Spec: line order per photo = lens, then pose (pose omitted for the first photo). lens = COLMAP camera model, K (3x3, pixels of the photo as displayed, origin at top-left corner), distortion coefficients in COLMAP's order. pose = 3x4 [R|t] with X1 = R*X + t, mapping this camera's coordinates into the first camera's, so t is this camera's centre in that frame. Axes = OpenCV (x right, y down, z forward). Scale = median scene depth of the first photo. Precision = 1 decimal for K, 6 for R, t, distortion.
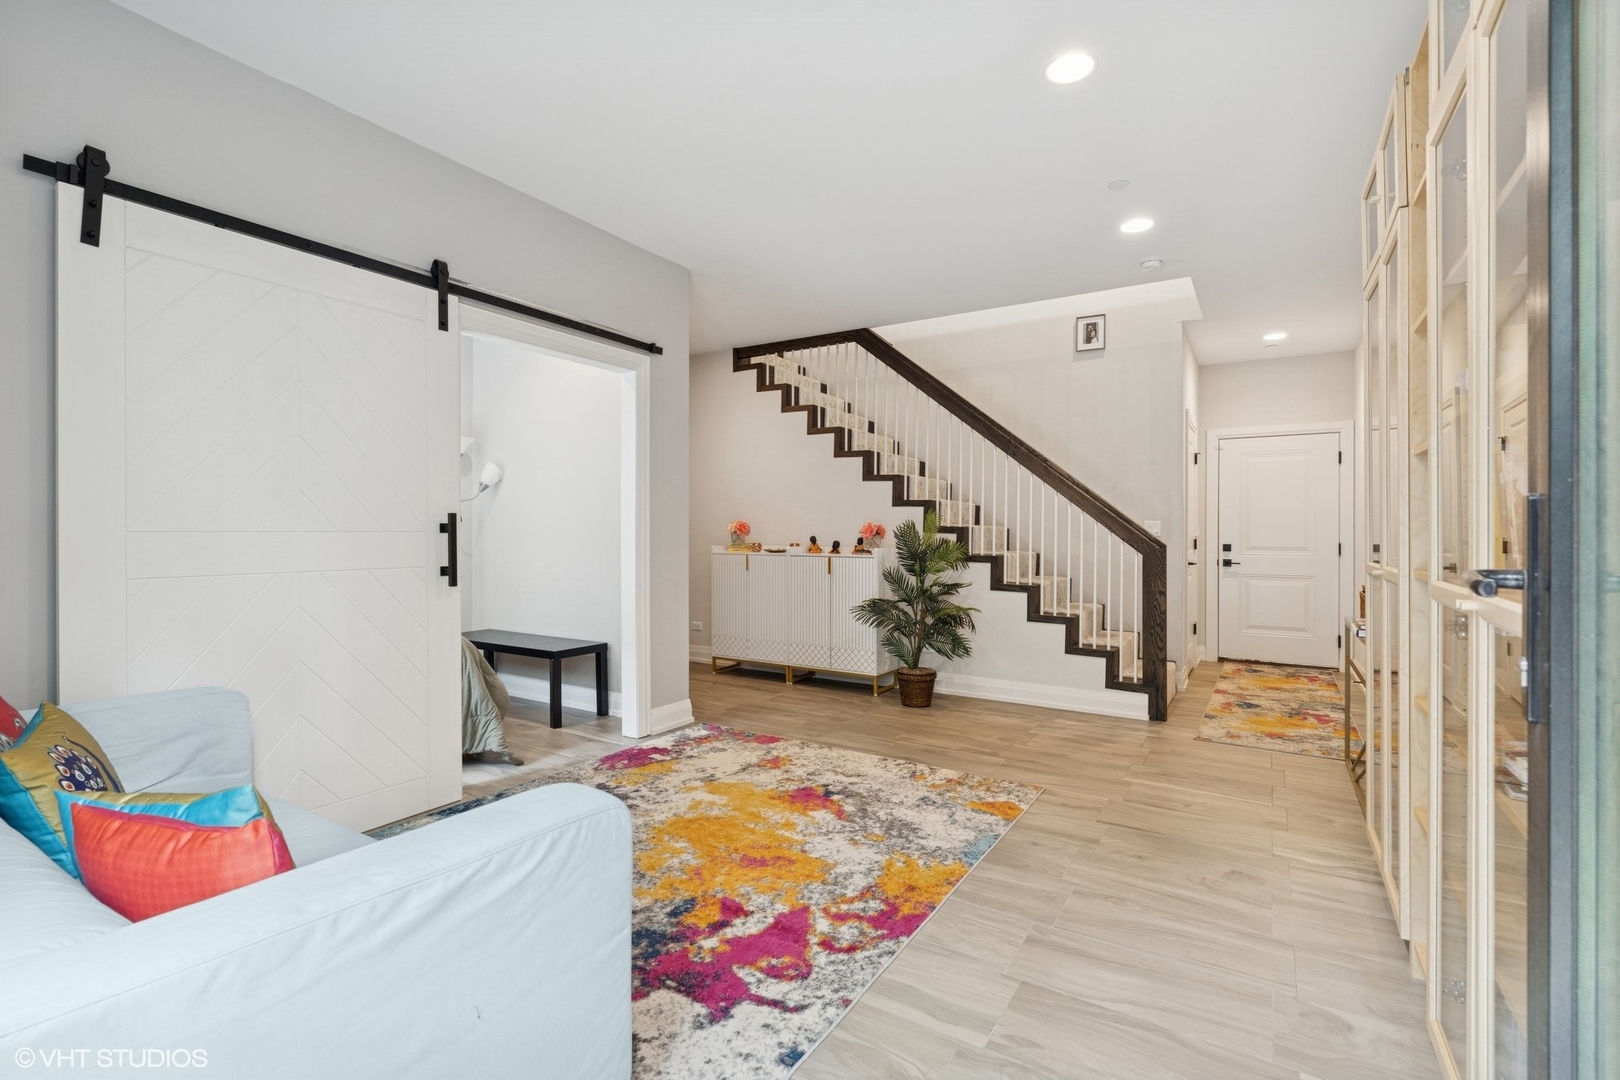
lens RADIAL K [[747.5, 0, 802.9], [0, 747.5, 534.1], [0, 0, 1]] dist [-0.004412, 0.001308]
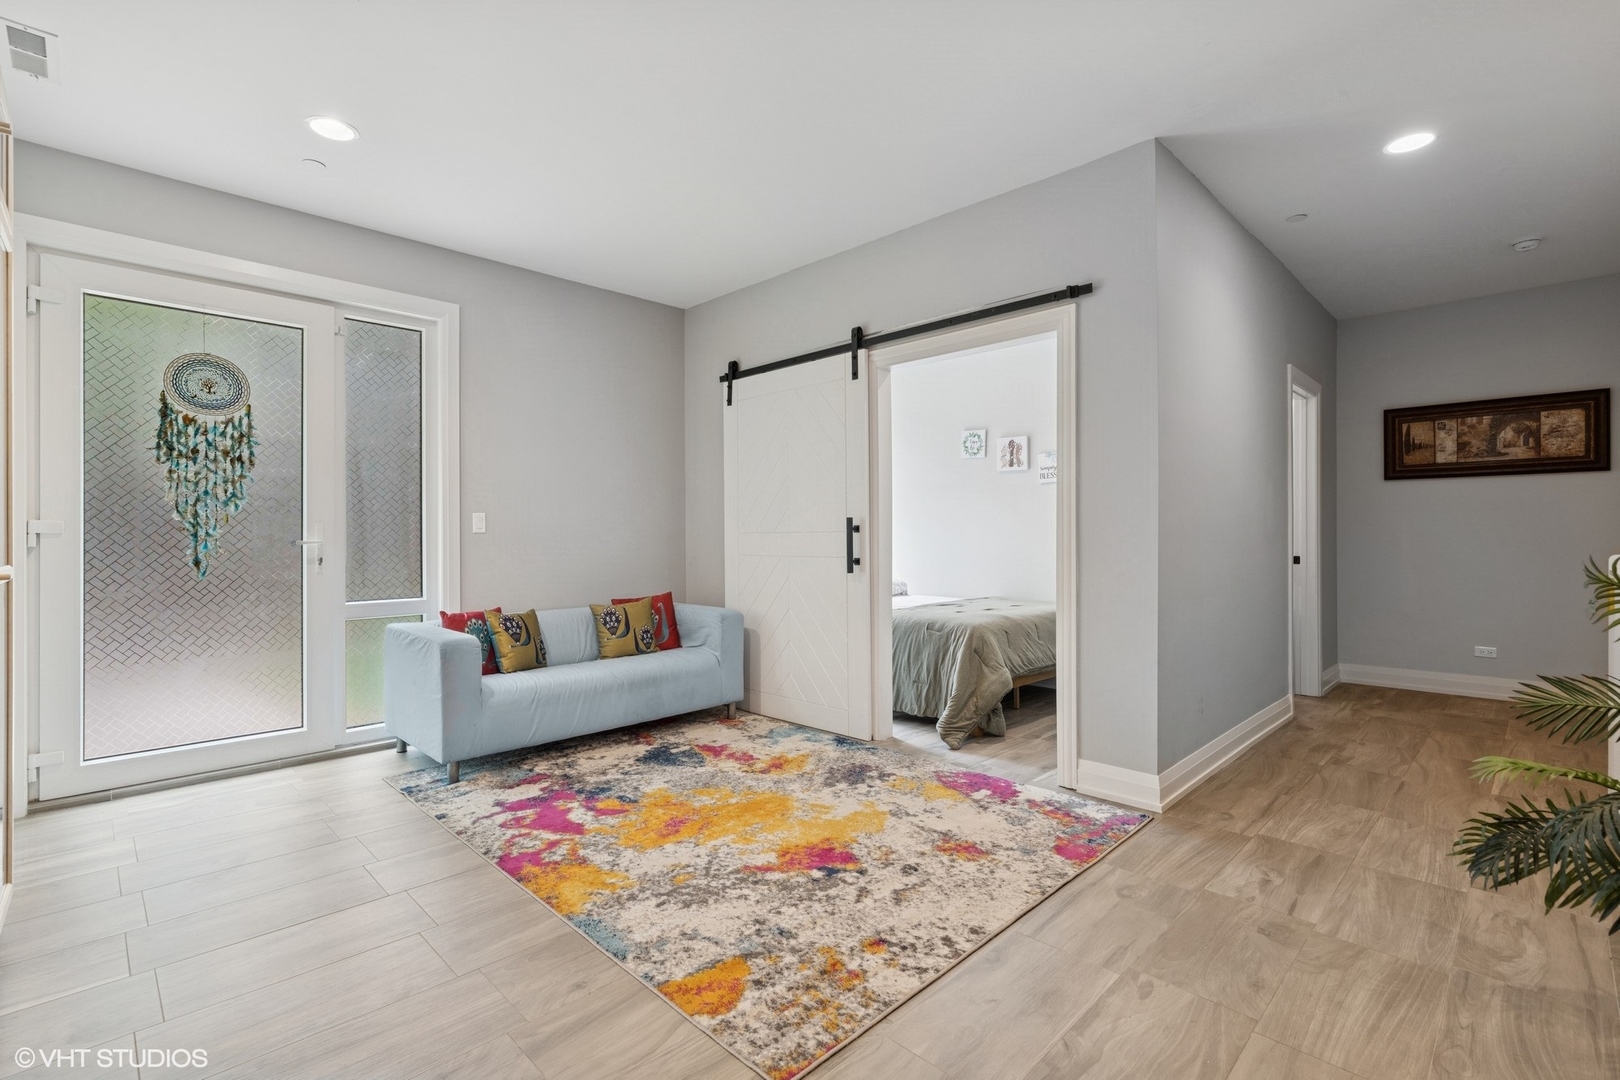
lens RADIAL K [[747.5, 0, 805.1], [0, 747.5, 537.9], [0, 0, 1]] dist [-0.004412, 0.001308]
pose [[-0.235629, -0.000552, -0.971843, 0.816249], [0.000167, 1.000000, -0.000608, 0.009854], [0.971843, -0.000305, -0.235629, 1.207768]]
